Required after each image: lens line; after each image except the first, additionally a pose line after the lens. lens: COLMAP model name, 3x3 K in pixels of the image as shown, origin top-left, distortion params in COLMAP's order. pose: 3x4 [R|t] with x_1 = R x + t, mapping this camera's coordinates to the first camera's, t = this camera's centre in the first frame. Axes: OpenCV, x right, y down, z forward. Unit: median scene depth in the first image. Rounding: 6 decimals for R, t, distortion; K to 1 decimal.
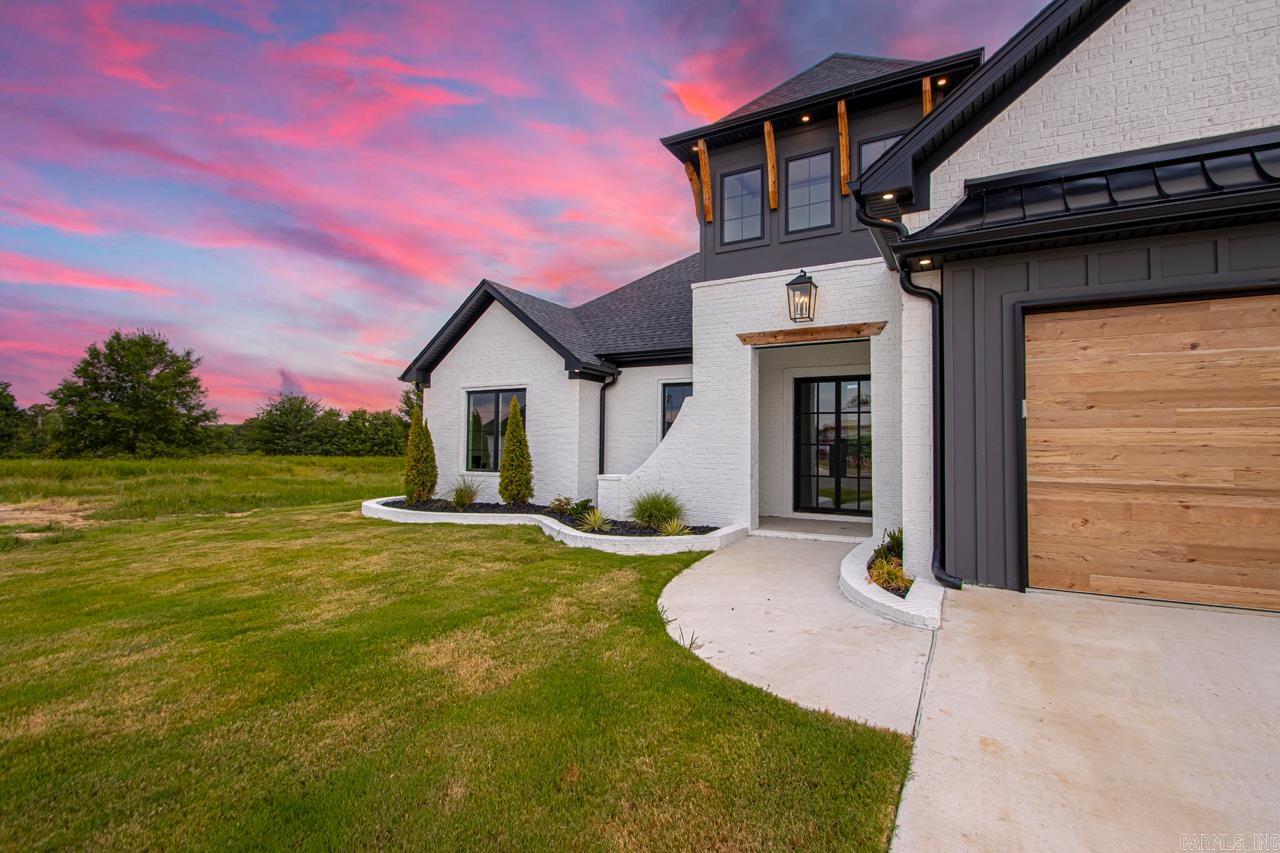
lens RADIAL K [[573.9, 0, 663.4], [0, 573.9, 422.0], [0, 0, 1]] dist [0.008871, 0.000024]
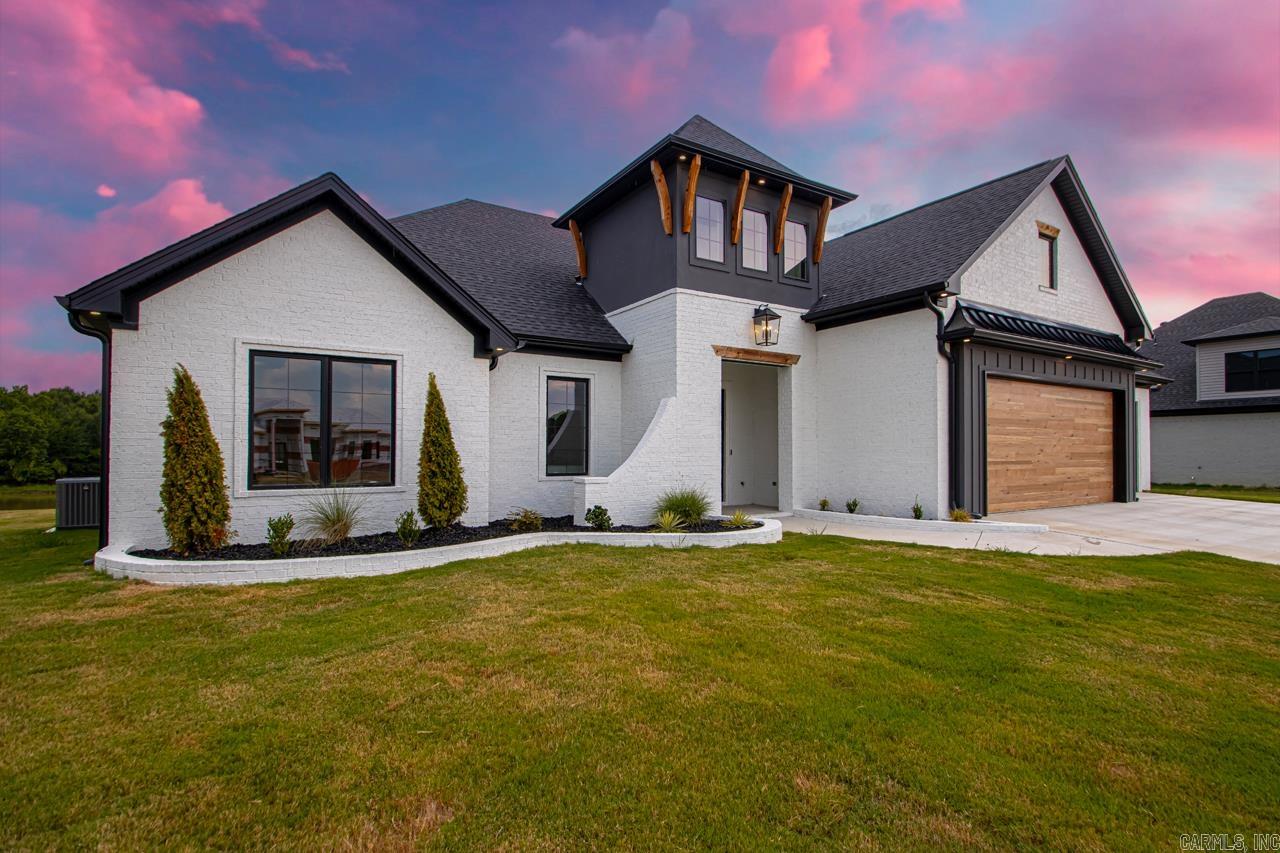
lens RADIAL K [[642.4, 0, 601.7], [0, 642.4, 433.5], [0, 0, 1]] dist [0.026185, -0.000052]
pose [[0.499834, 0.017524, 0.865944, -1.120427], [-0.031229, 0.999510, -0.002201, 0.030411], [-0.865558, -0.025943, 0.500137, 0.585347]]
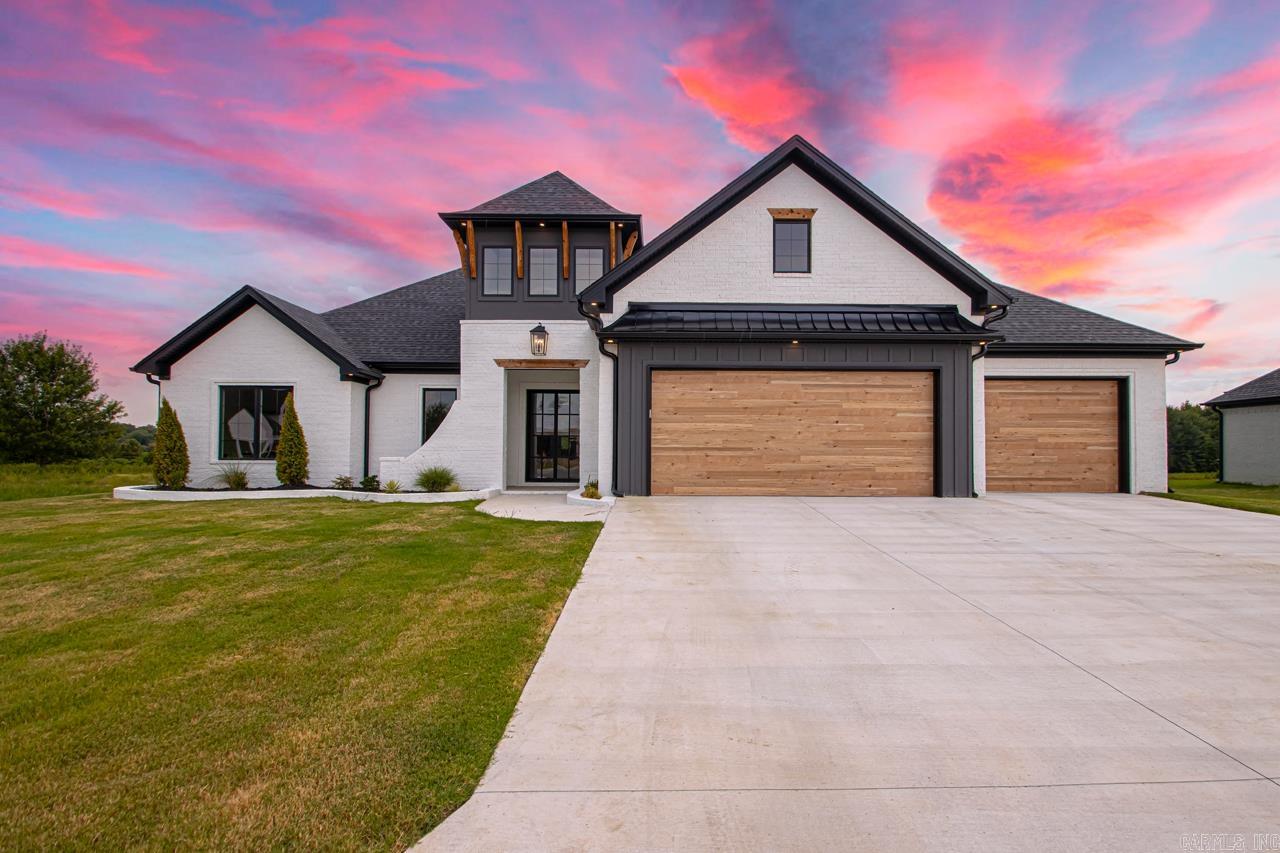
lens RADIAL K [[606.0, 0, 640.0], [0, 606.0, 426.5], [0, 0, 1]] dist [0.026648, 0.000086]
pose [[0.887648, 0.014745, 0.460286, -0.267090], [-0.016212, 0.999868, -0.000765, 0.016113], [-0.460237, -0.006783, 0.887770, -0.585507]]
